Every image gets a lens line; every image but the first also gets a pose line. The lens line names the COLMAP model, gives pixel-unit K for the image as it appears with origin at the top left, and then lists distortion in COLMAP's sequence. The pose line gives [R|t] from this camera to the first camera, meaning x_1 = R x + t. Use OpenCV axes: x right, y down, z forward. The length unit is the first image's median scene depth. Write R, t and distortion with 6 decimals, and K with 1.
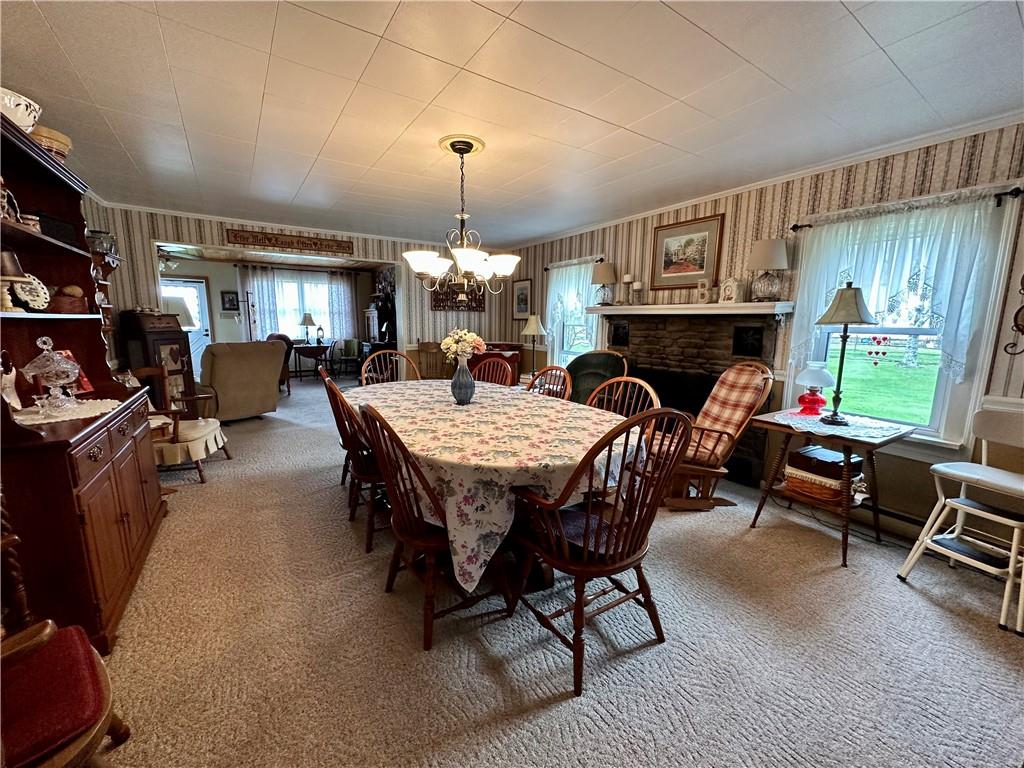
lens RADIAL K [[408.1, 0, 512.0], [0, 408.1, 384.7], [0, 0, 1]] dist [-0.004382, 0.000517]
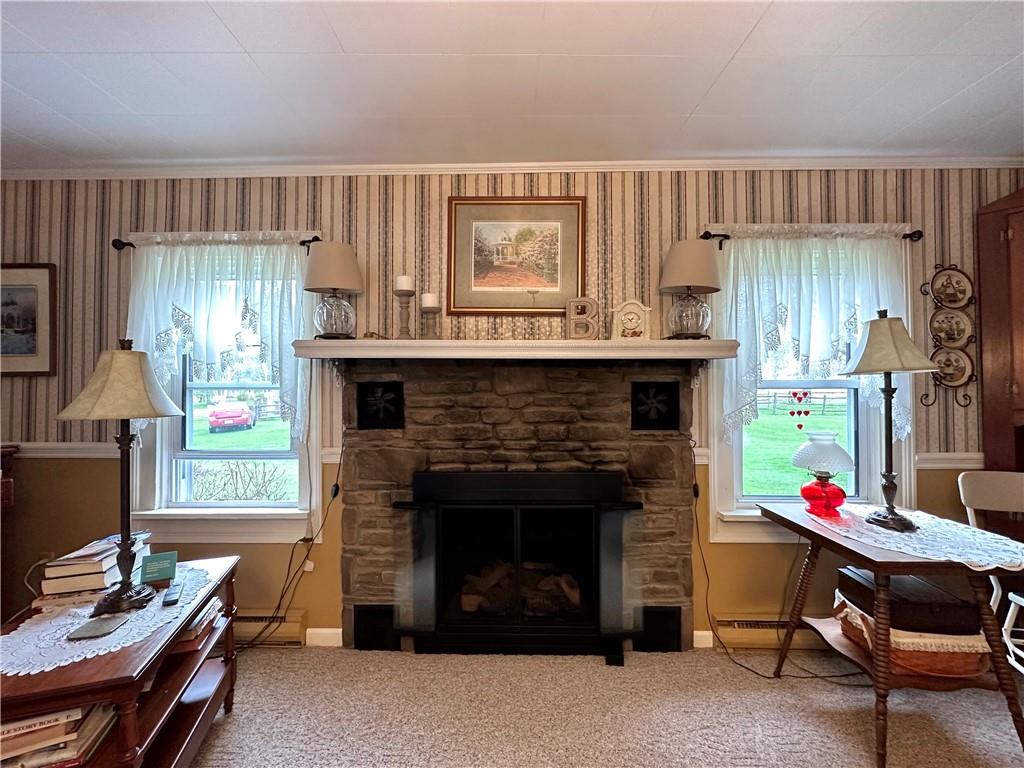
lens RADIAL K [[408.1, 0, 510.7], [0, 408.1, 385.6], [0, 0, 1]] dist [-0.004382, 0.000517]
pose [[0.560031, 0.002195, 0.828469, -0.038351], [0.136329, 0.986120, -0.094769, -0.095563], [-0.817178, 0.166018, 0.551959, 0.742122]]
